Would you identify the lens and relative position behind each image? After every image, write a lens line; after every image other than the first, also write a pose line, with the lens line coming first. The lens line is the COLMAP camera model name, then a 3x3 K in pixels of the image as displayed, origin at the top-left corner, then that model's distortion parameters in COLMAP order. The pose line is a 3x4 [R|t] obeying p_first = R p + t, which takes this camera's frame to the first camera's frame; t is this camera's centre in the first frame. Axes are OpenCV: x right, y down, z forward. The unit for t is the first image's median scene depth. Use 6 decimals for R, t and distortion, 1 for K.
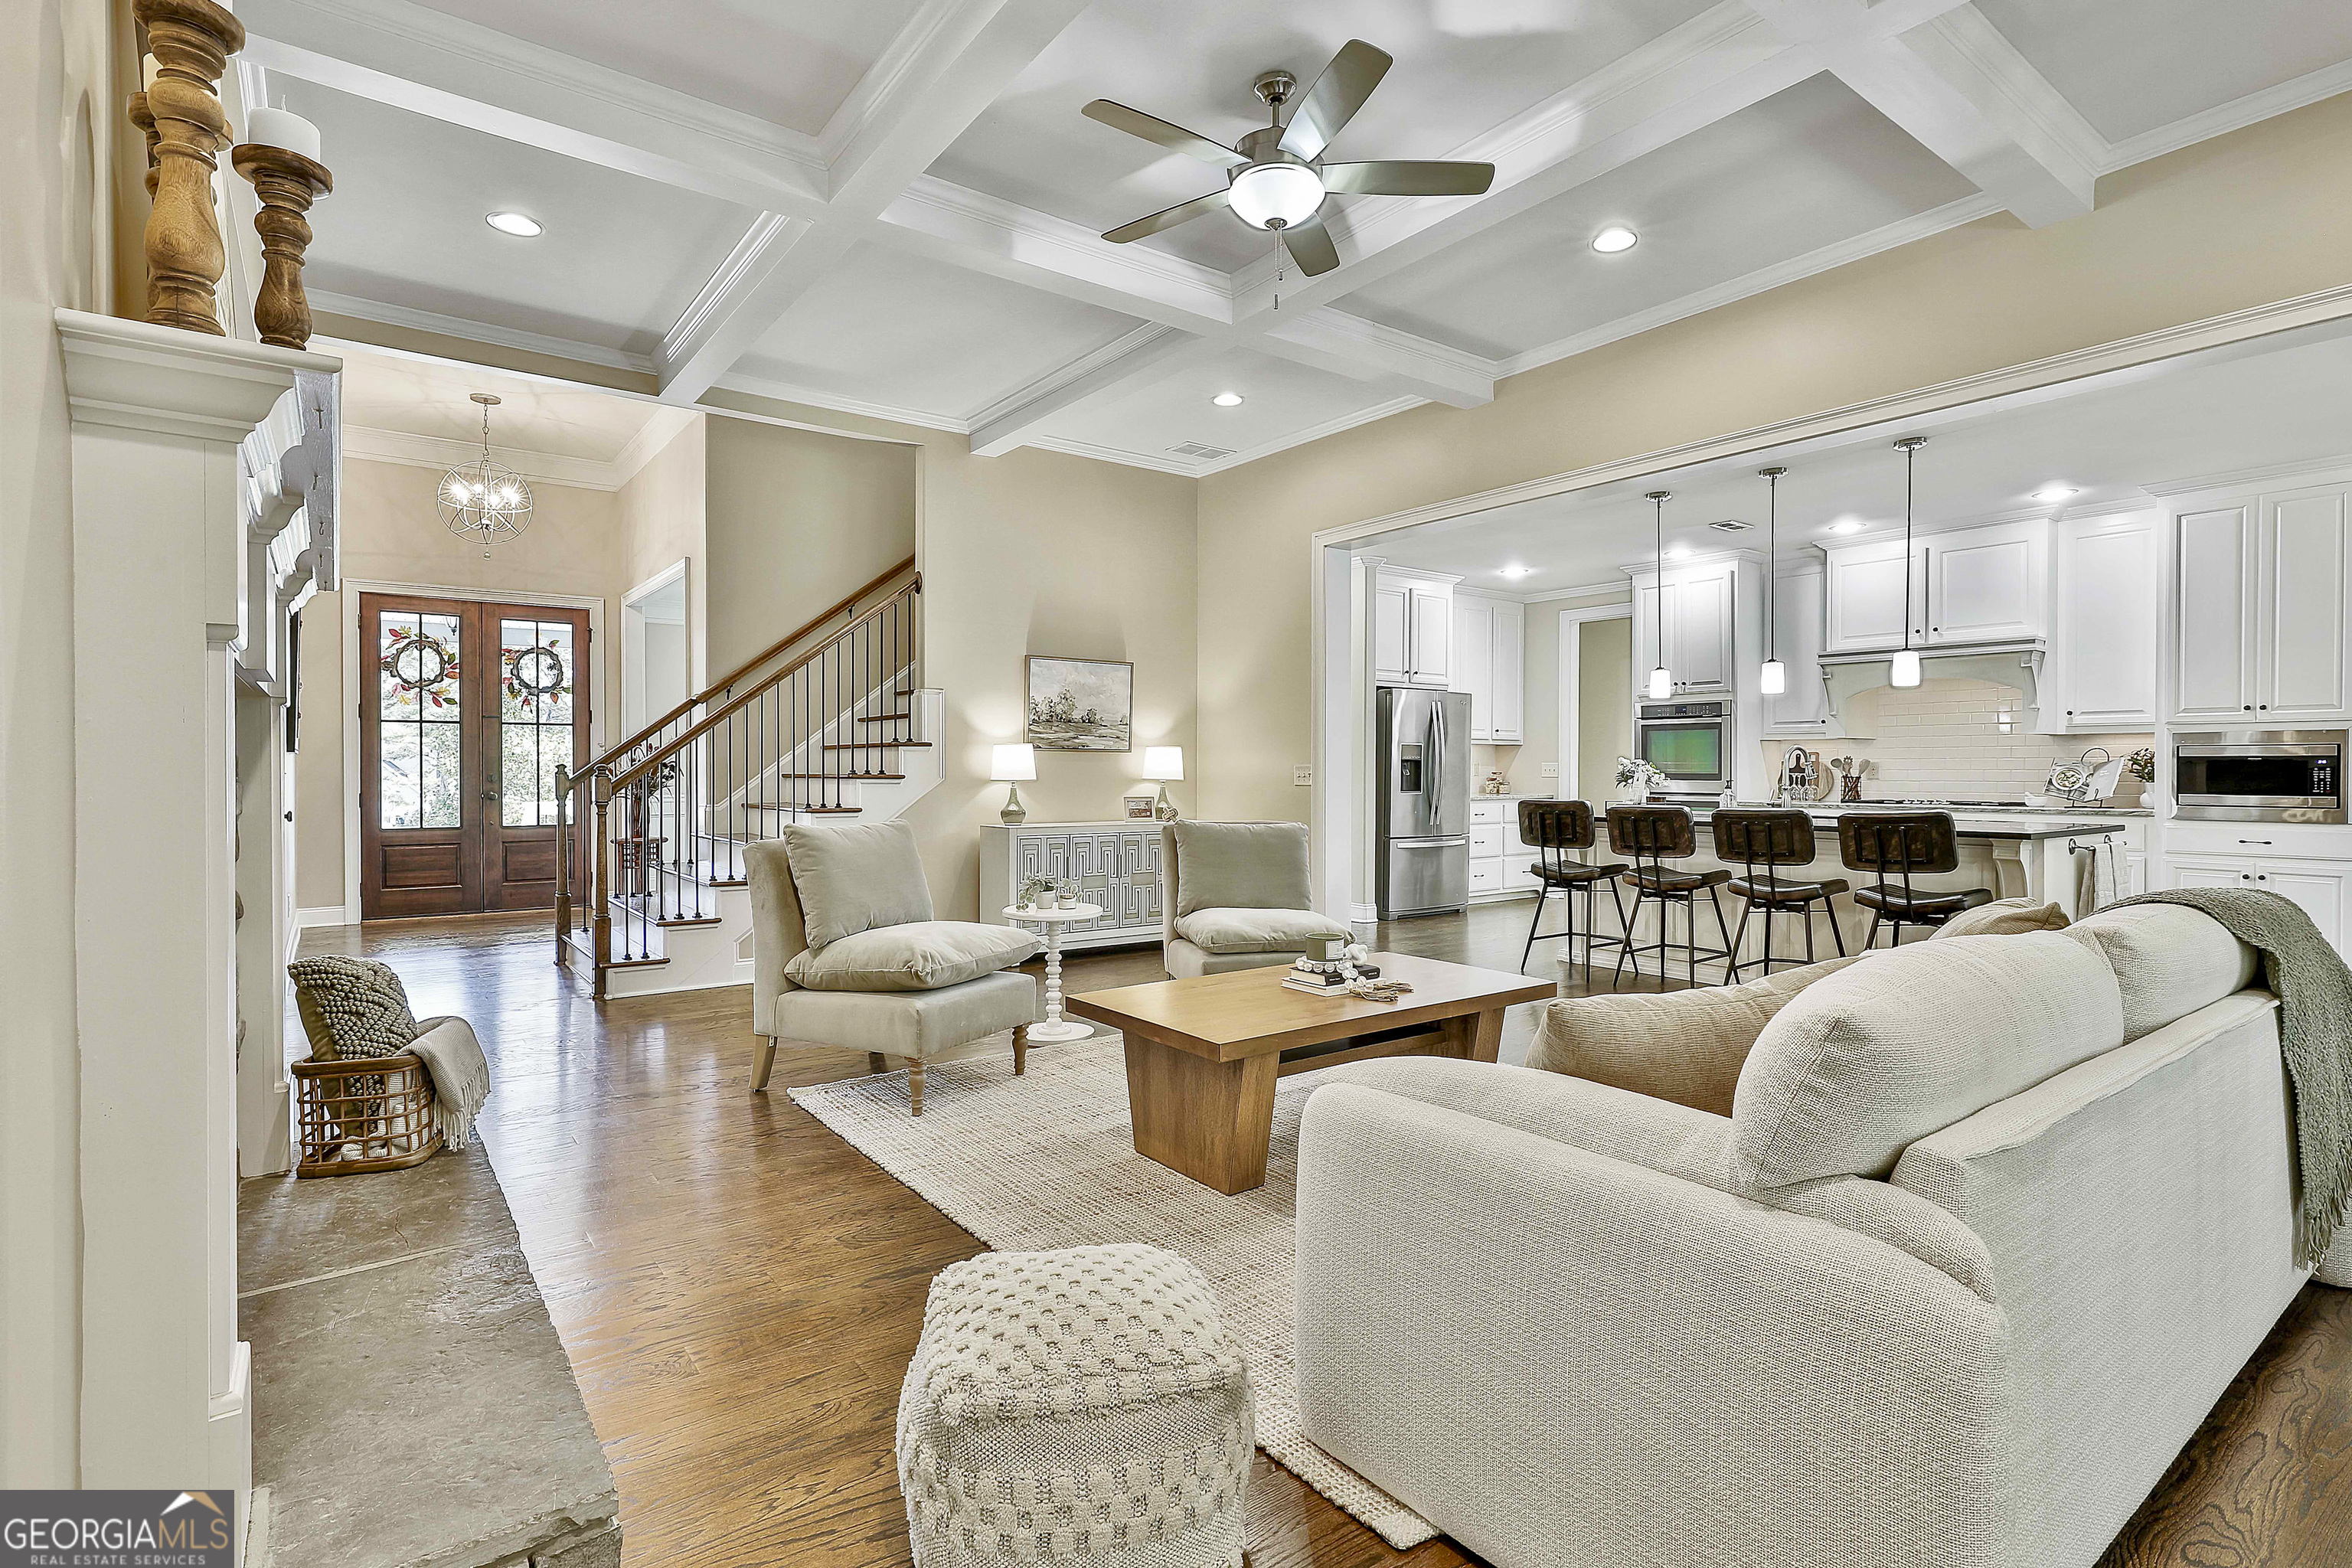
lens RADIAL K [[1138.7, 0, 1187.2], [0, 1138.7, 772.3], [0, 0, 1]] dist [-0.006623, 0.006009]
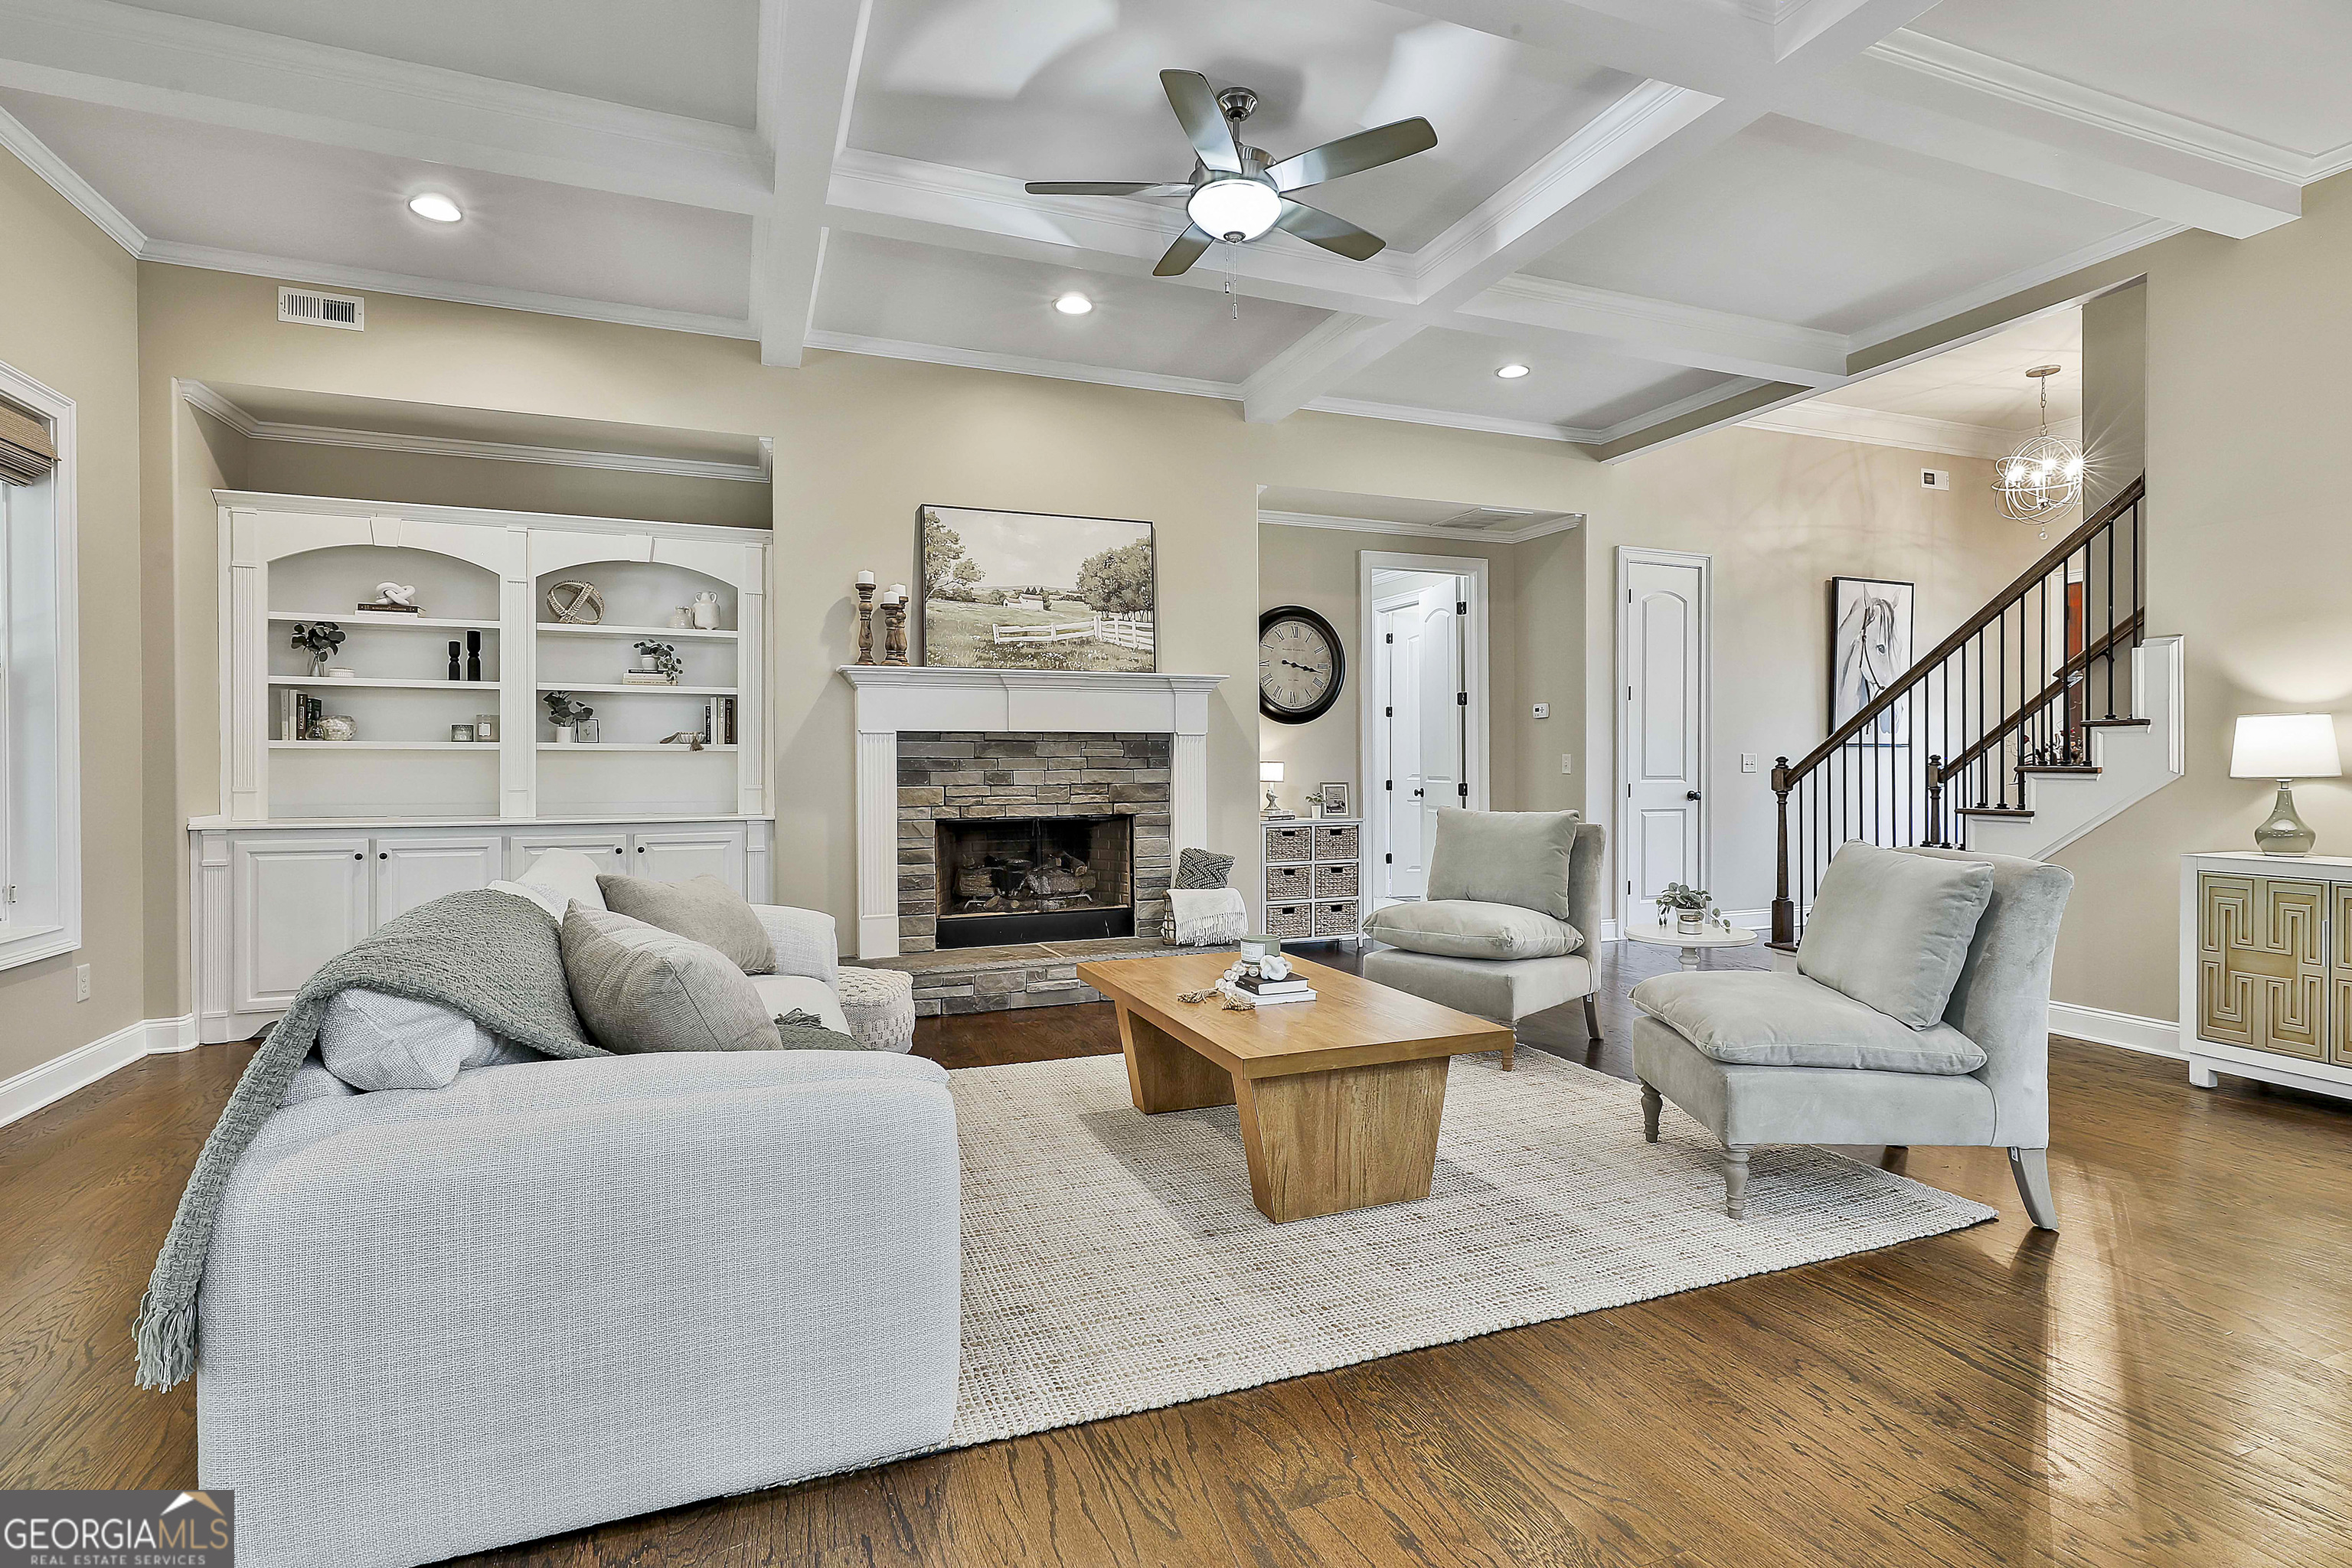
lens RADIAL K [[1138.7, 0, 1185.0], [0, 1138.7, 767.8], [0, 0, 1]] dist [-0.006623, 0.006009]
pose [[-0.254642, 0.003399, -0.967029, 0.585776], [0.001155, 0.999994, 0.003210, -0.000519], [0.967035, -0.000299, -0.254645, 0.656498]]
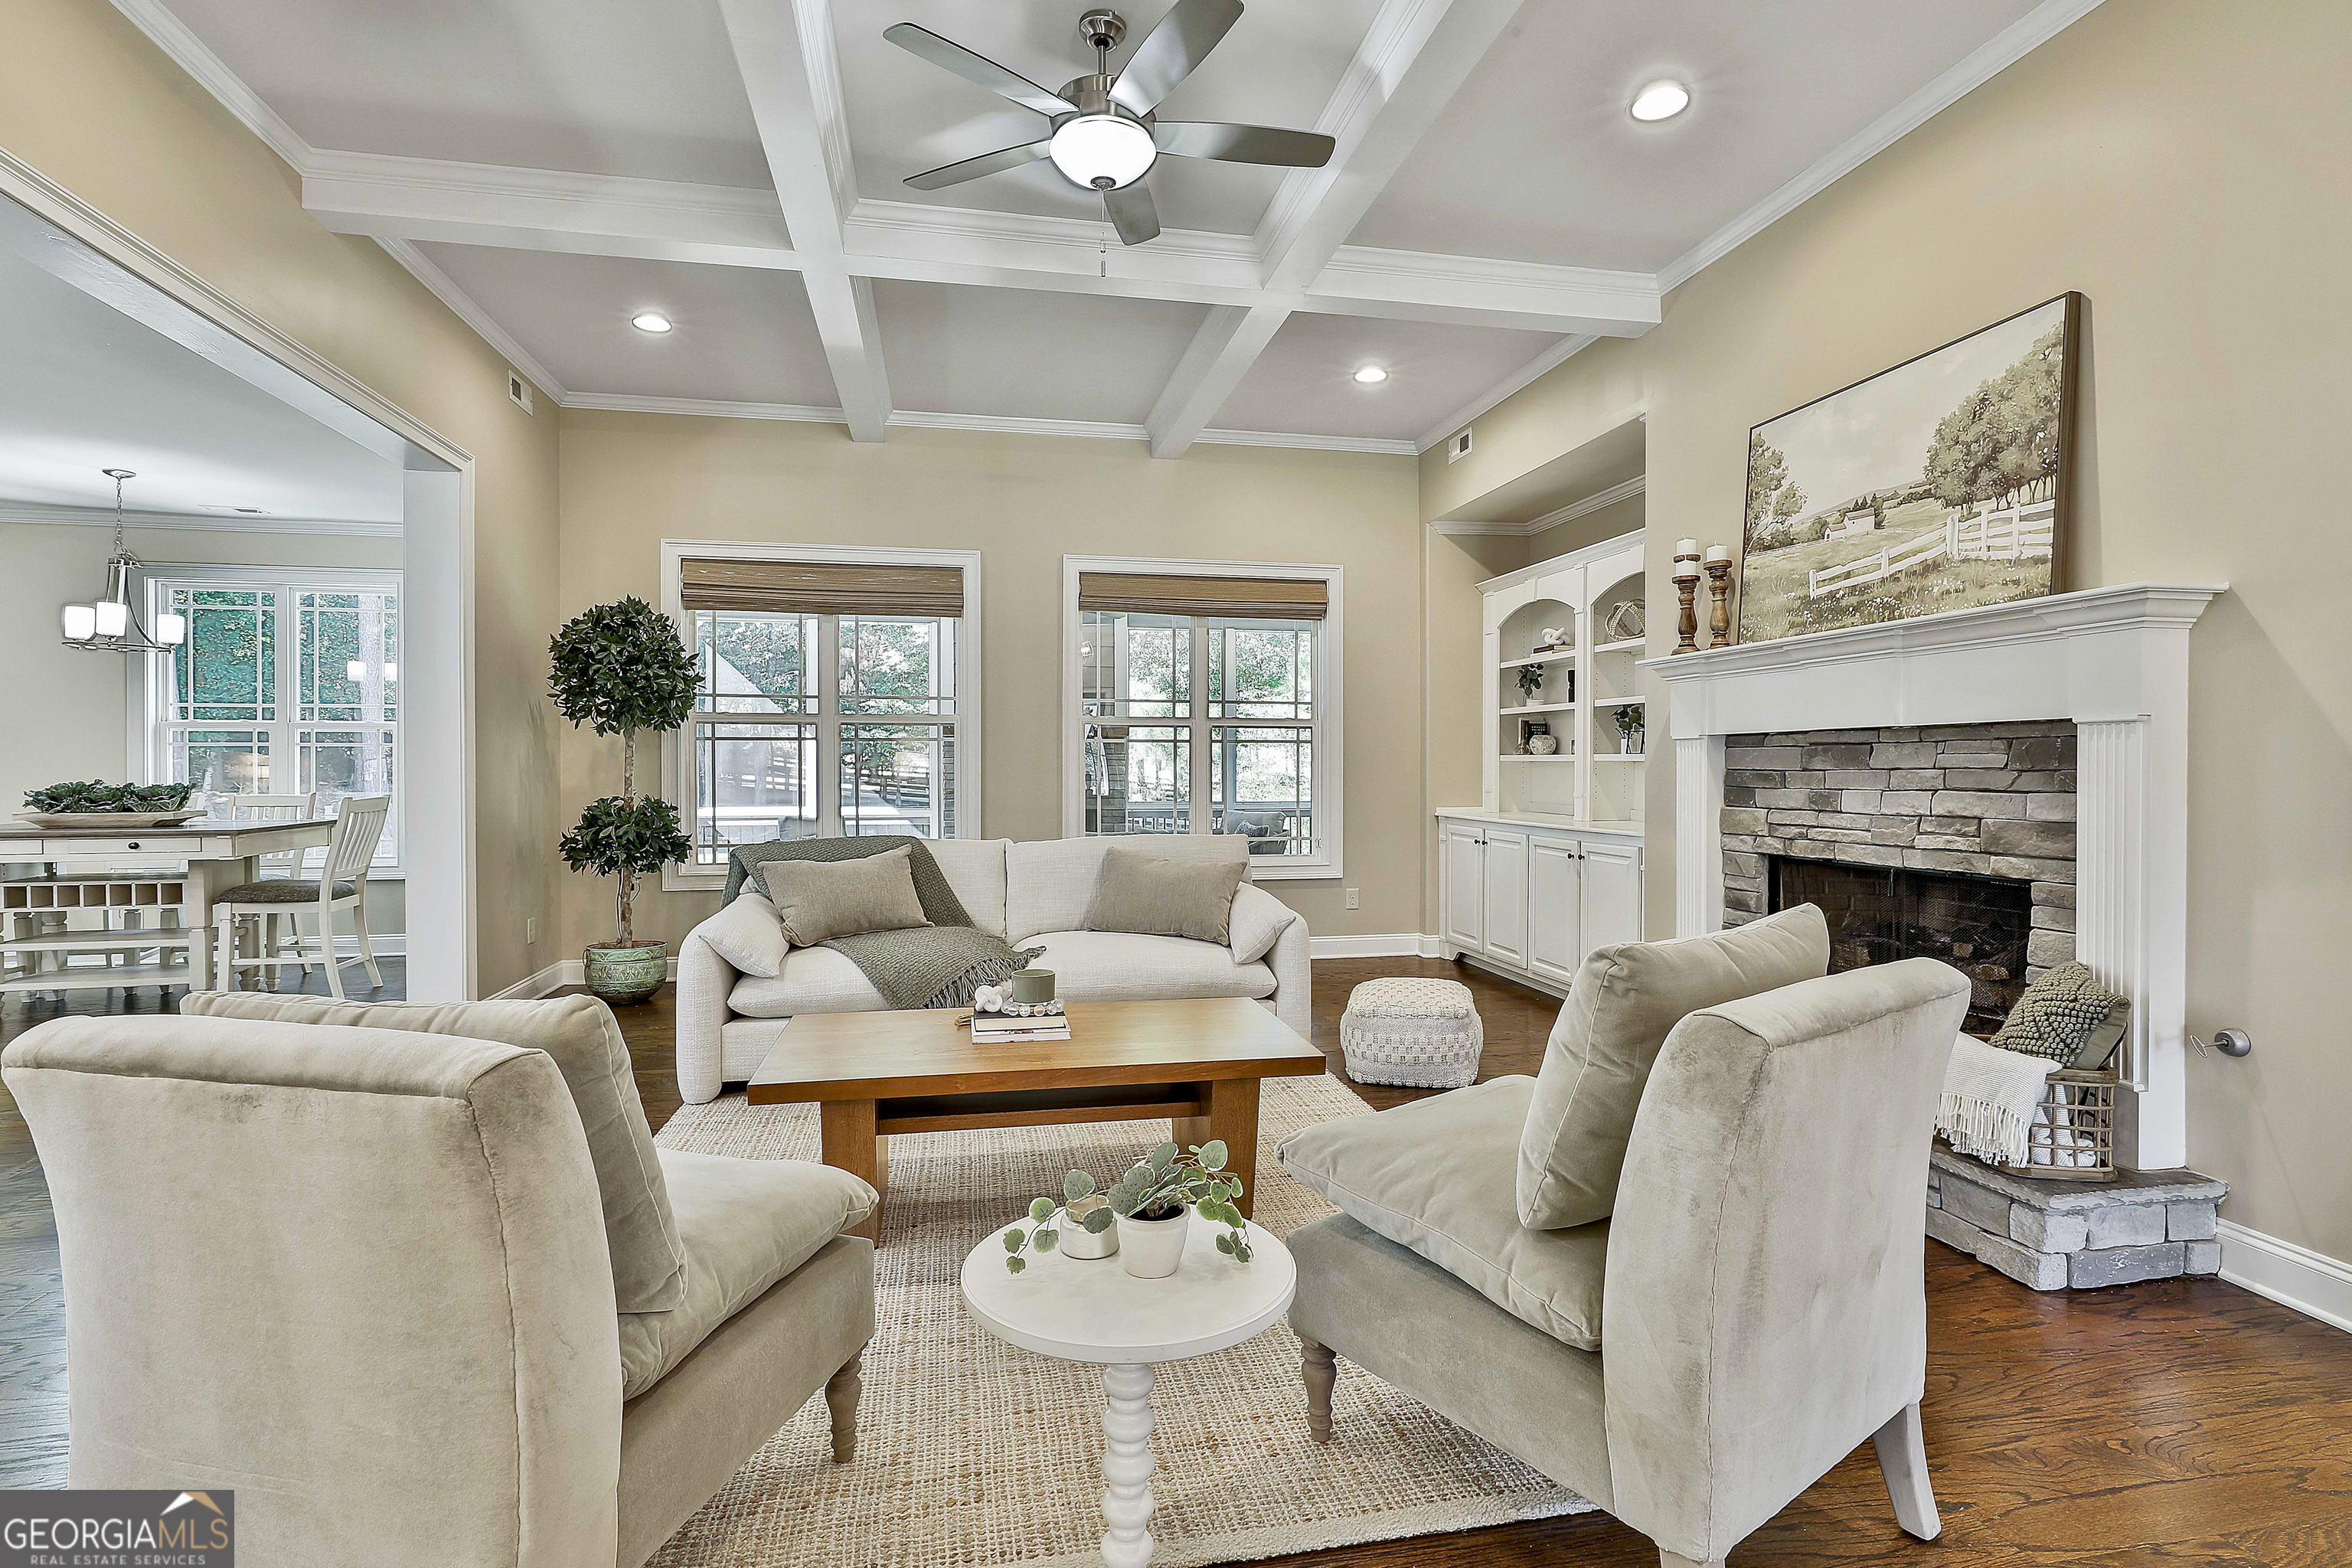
lens RADIAL K [[1138.7, 0, 1184.9], [0, 1138.7, 779.2], [0, 0, 1]] dist [-0.006623, 0.006009]
pose [[-0.905694, -0.003114, 0.423920, -0.198881], [0.002136, 0.999927, 0.011909, -0.008580], [-0.423926, 0.011691, -0.905621, 0.968336]]
